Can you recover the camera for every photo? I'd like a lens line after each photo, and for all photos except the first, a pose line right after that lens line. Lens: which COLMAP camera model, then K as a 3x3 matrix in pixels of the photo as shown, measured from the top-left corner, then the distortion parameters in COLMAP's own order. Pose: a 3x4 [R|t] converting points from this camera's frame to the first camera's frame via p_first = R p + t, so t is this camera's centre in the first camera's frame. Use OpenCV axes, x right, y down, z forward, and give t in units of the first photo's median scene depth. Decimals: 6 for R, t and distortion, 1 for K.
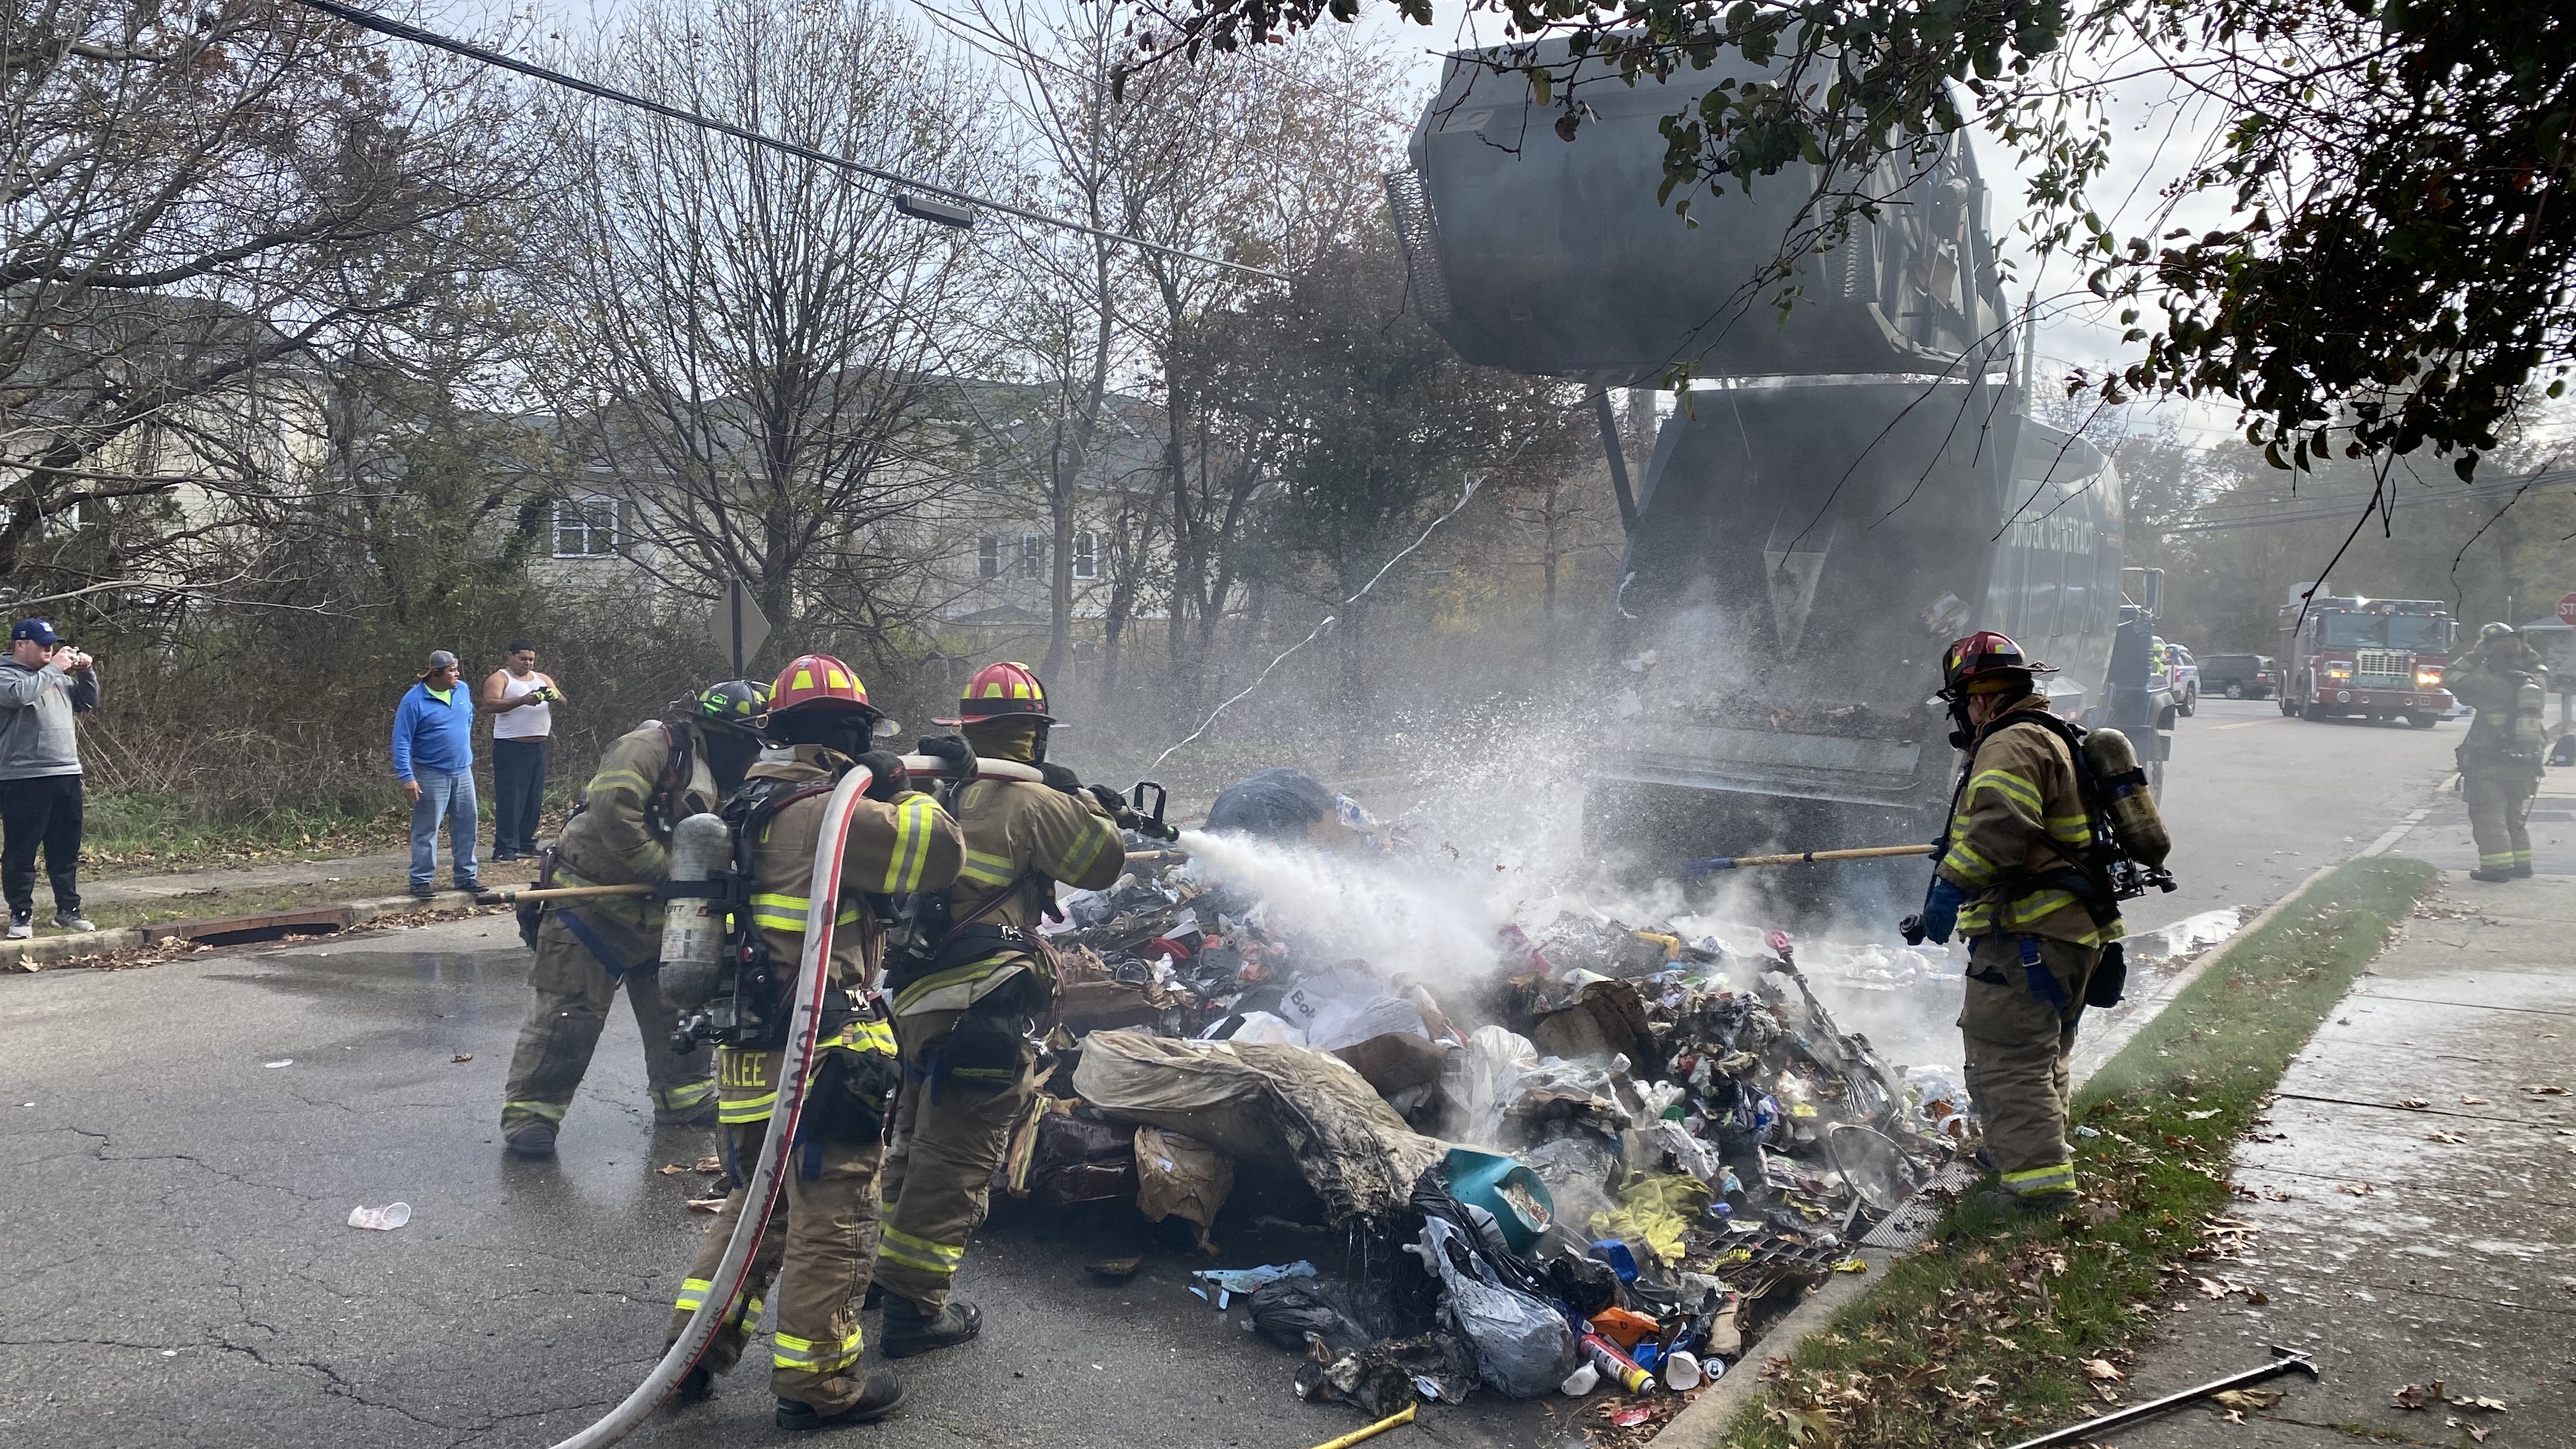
lens RADIAL K [[2107.8, 0, 1256.8], [0, 2107.8, 711.8], [0, 0, 1]] dist [-0.011541, 0.055600]
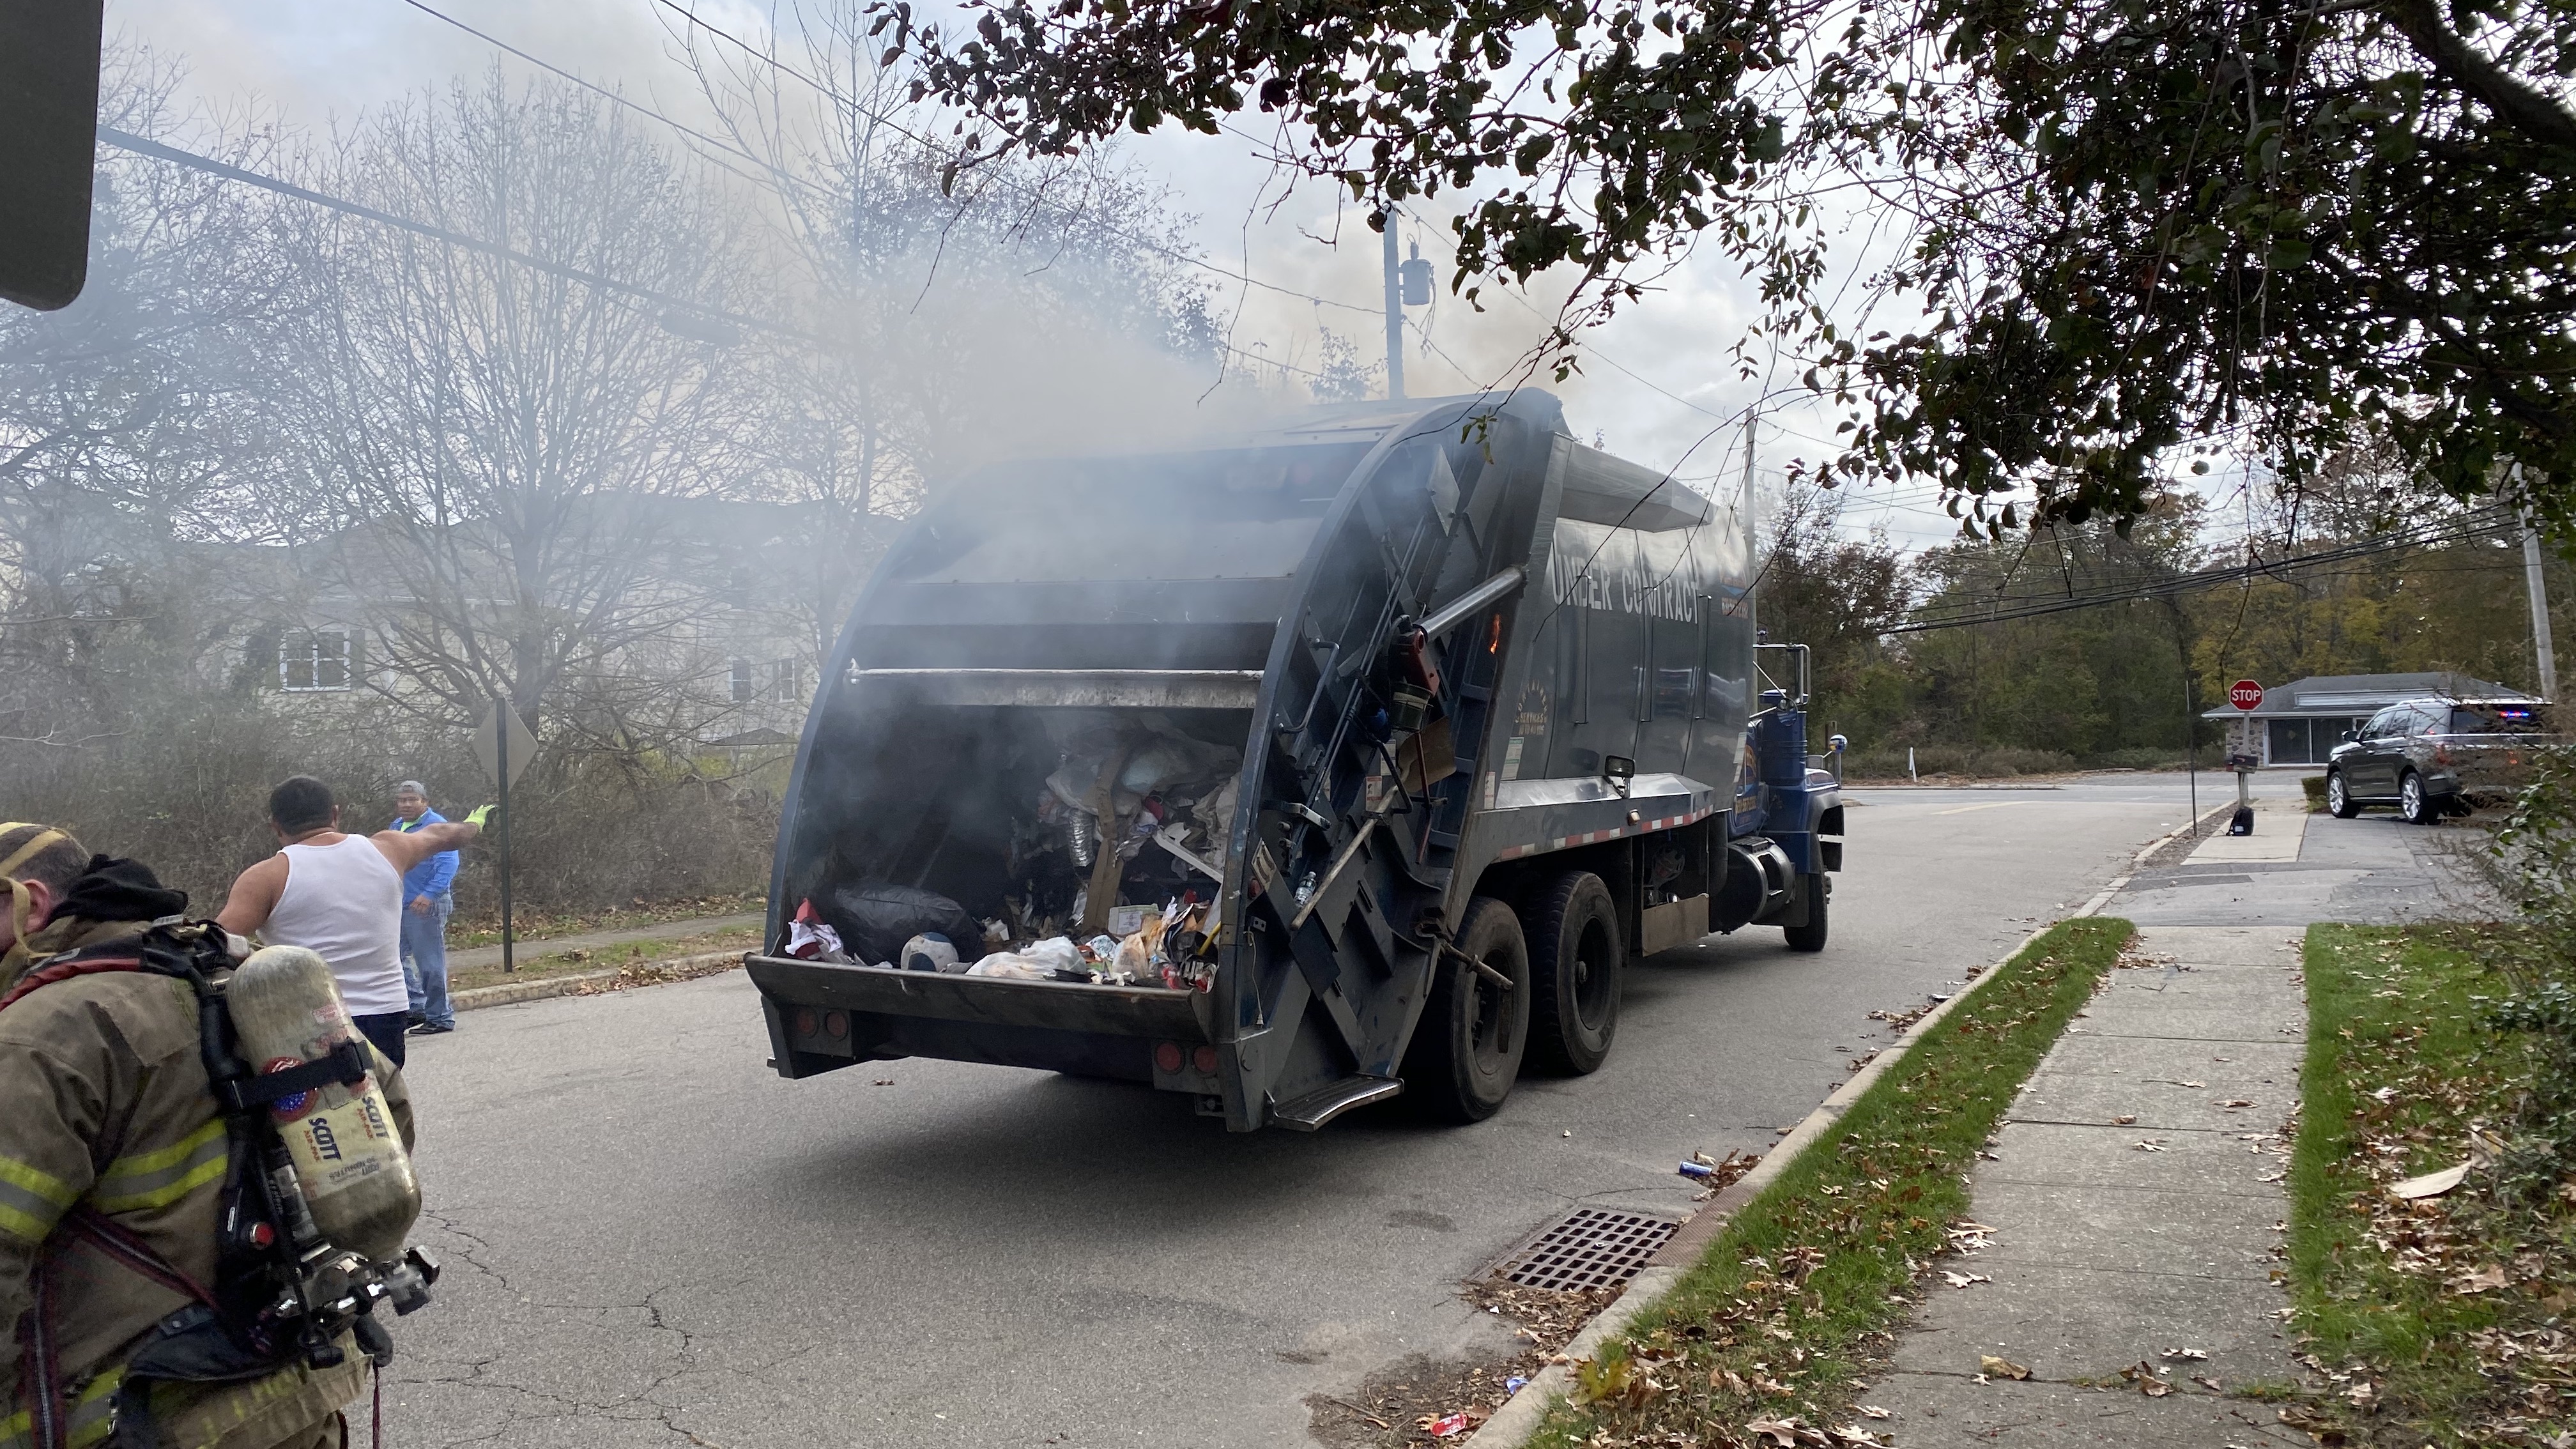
lens RADIAL K [[2110.4, 0, 1271.3], [0, 2110.4, 672.7], [0, 0, 1]] dist [-0.004815, 0.056926]
pose [[0.992129, -0.021215, 0.123406, -0.027641], [0.030433, 0.996846, -0.073298, 0.024903], [-0.121462, 0.076476, 0.989646, -0.061411]]
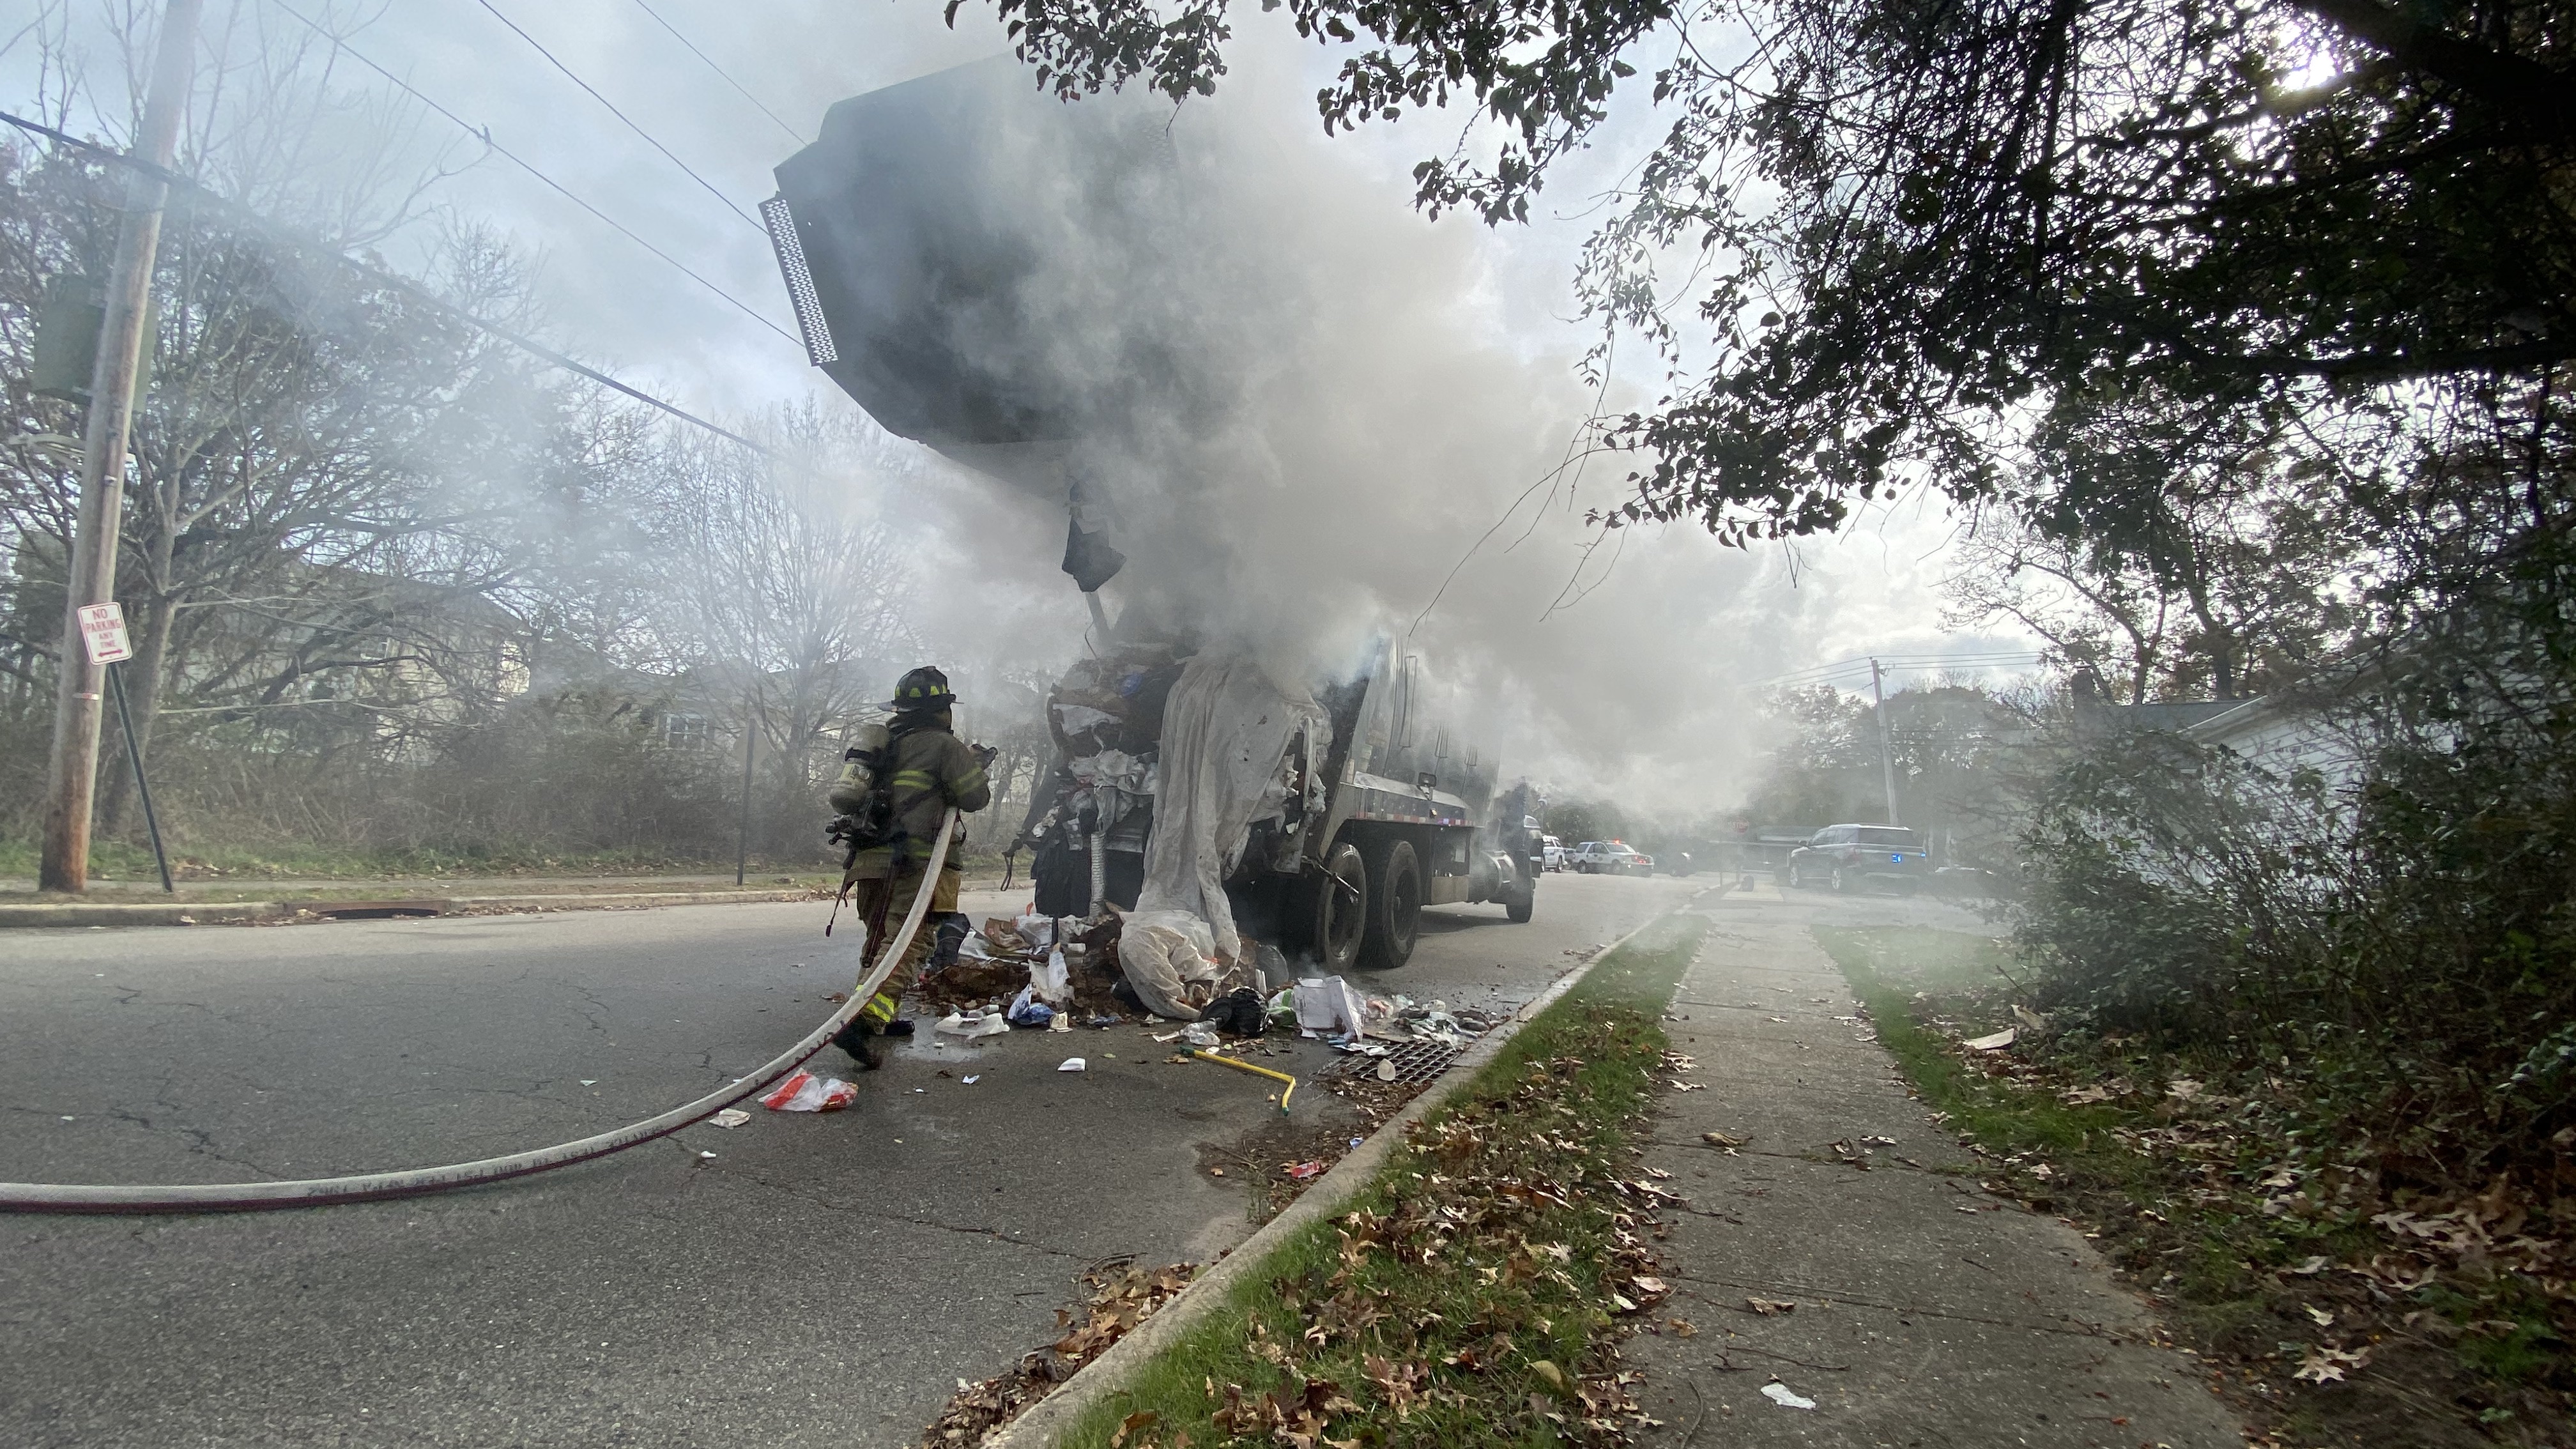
lens RADIAL K [[1098.1, 0, 1288.0], [0, 1098.1, 724.5], [0, 0, 1]] dist [0.027037, -0.024592]
pose [[0.982098, 0.061501, 0.178049, 0.018910], [-0.036404, 0.989349, -0.140935, 0.124769], [-0.184820, 0.131931, 0.973877, 0.224667]]
